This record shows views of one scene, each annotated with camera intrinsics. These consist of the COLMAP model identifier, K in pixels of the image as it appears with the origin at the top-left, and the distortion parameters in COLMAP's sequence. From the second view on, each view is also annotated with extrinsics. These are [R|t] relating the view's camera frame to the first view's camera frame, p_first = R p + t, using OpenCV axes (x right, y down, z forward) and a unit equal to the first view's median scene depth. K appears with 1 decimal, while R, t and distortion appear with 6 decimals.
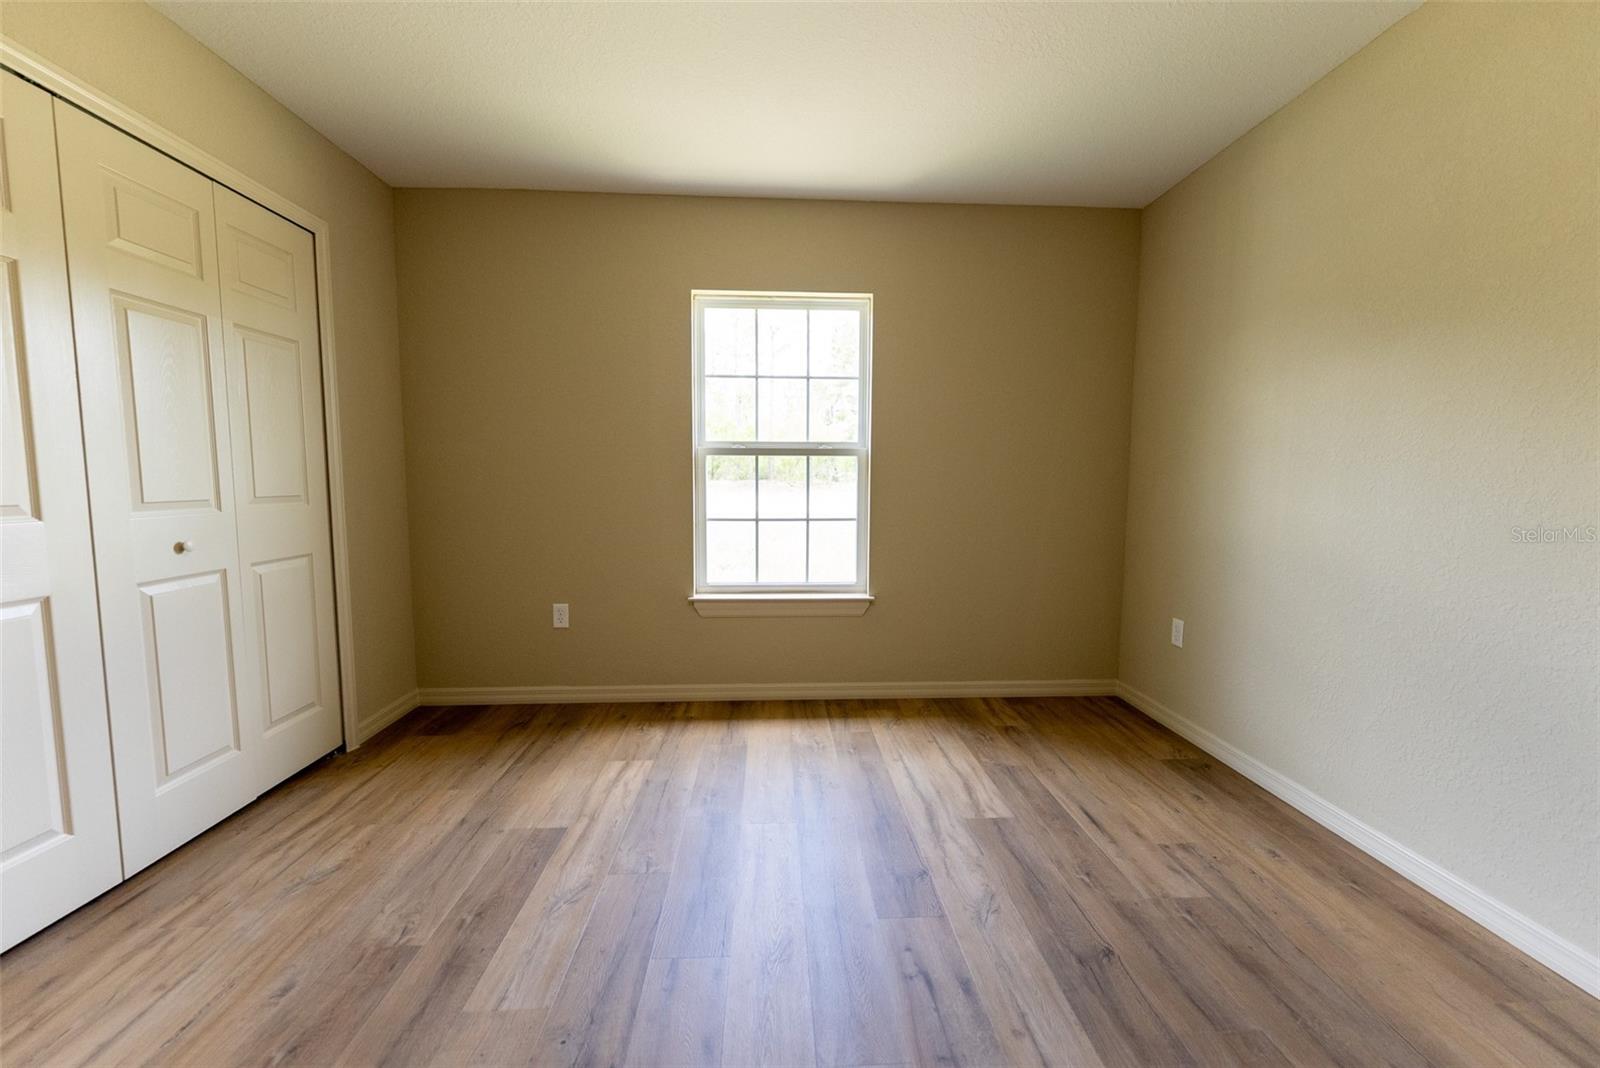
lens RADIAL K [[639.1, 0, 807.0], [0, 639.1, 530.8], [0, 0, 1]] dist [-0.001502, -0.000737]
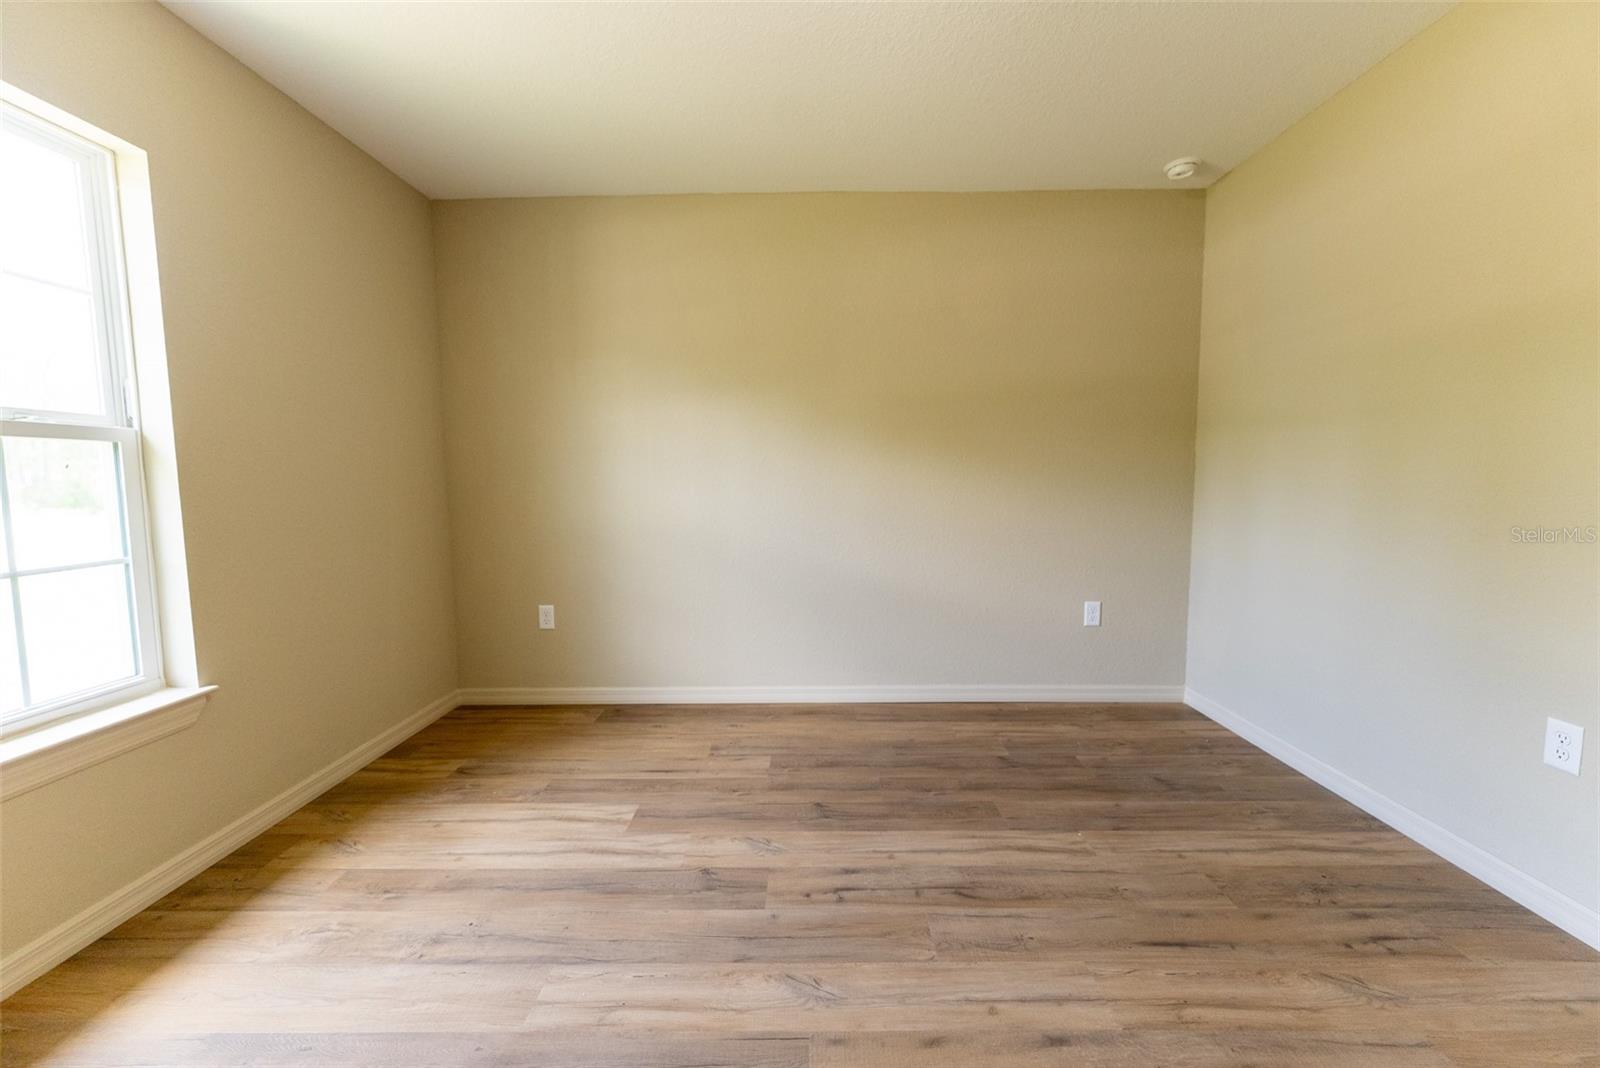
lens RADIAL K [[639.1, 0, 799.6], [0, 639.1, 528.6], [0, 0, 1]] dist [-0.001502, -0.000737]
pose [[0.073458, -0.085299, 0.993644, -0.512966], [0.092245, 0.992646, 0.078393, -0.041349], [-0.993023, 0.085900, 0.080786, 0.493807]]
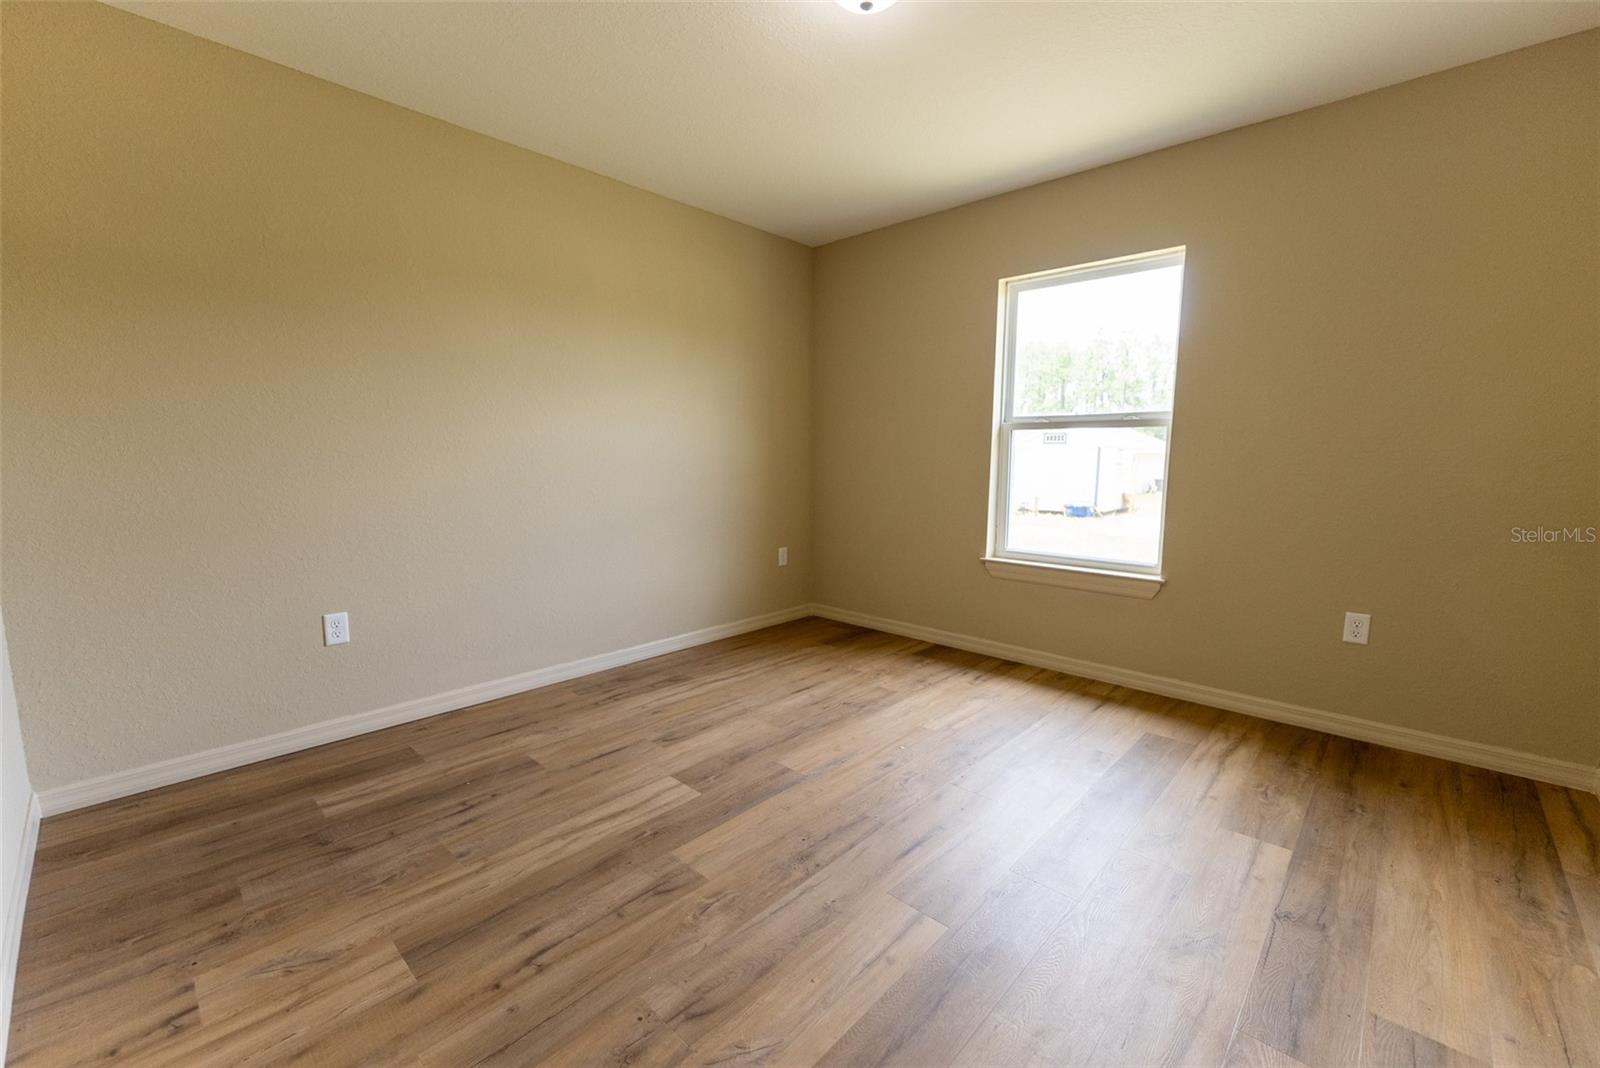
lens RADIAL K [[639.1, 0, 816.4], [0, 639.1, 540.5], [0, 0, 1]] dist [-0.001502, -0.000737]
pose [[0.718456, 0.083698, -0.690518, 0.455519], [-0.052966, 0.996435, 0.065670, 0.016098], [0.693553, -0.010607, 0.720328, -0.017600]]
